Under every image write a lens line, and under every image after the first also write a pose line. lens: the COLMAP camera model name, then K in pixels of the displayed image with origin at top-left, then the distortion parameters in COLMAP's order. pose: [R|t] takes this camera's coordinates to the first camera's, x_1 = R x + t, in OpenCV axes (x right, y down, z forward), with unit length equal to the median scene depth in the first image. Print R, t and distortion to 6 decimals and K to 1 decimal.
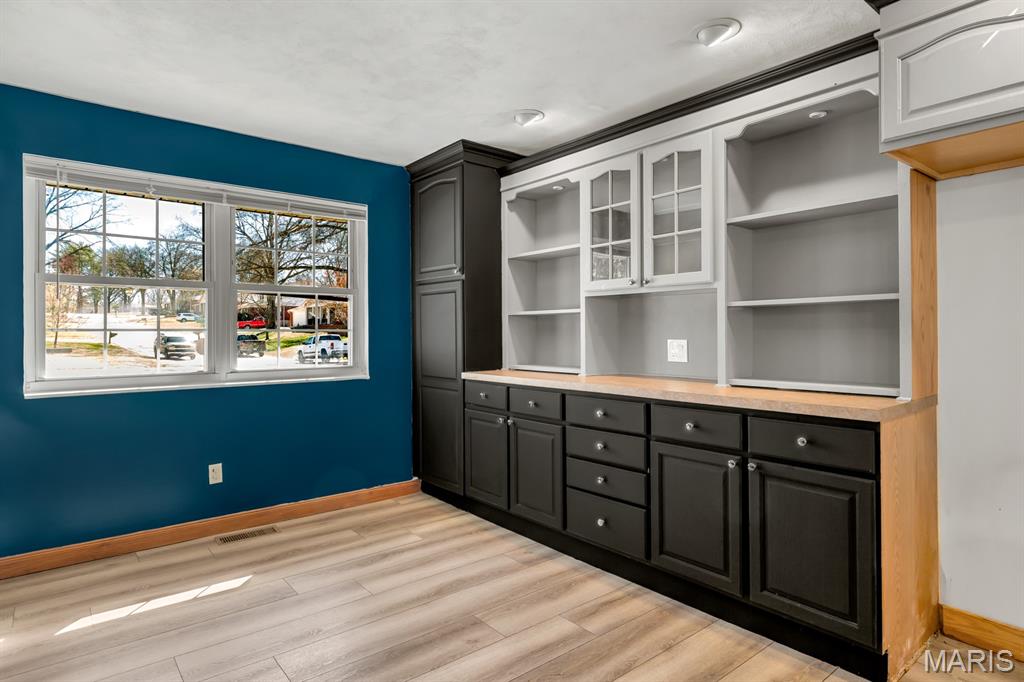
lens RADIAL K [[576.5, 0, 513.9], [0, 576.5, 332.6], [0, 0, 1]] dist [0.002502, 0.000748]
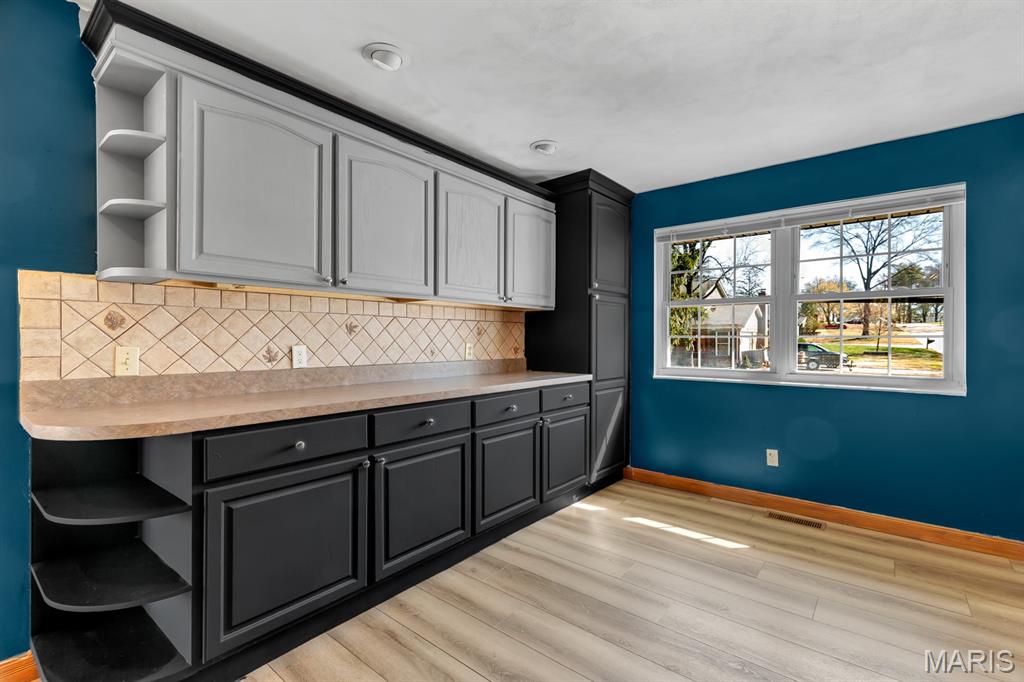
lens RADIAL K [[456.1, 0, 510.6], [0, 456.1, 338.1], [0, 0, 1]] dist [0.000182, 0.000297]
pose [[0.192846, 0.000441, -0.981229, 0.294243], [-0.003215, 0.999995, -0.000182, 0.001437], [0.981224, 0.003190, 0.192846, 0.289311]]
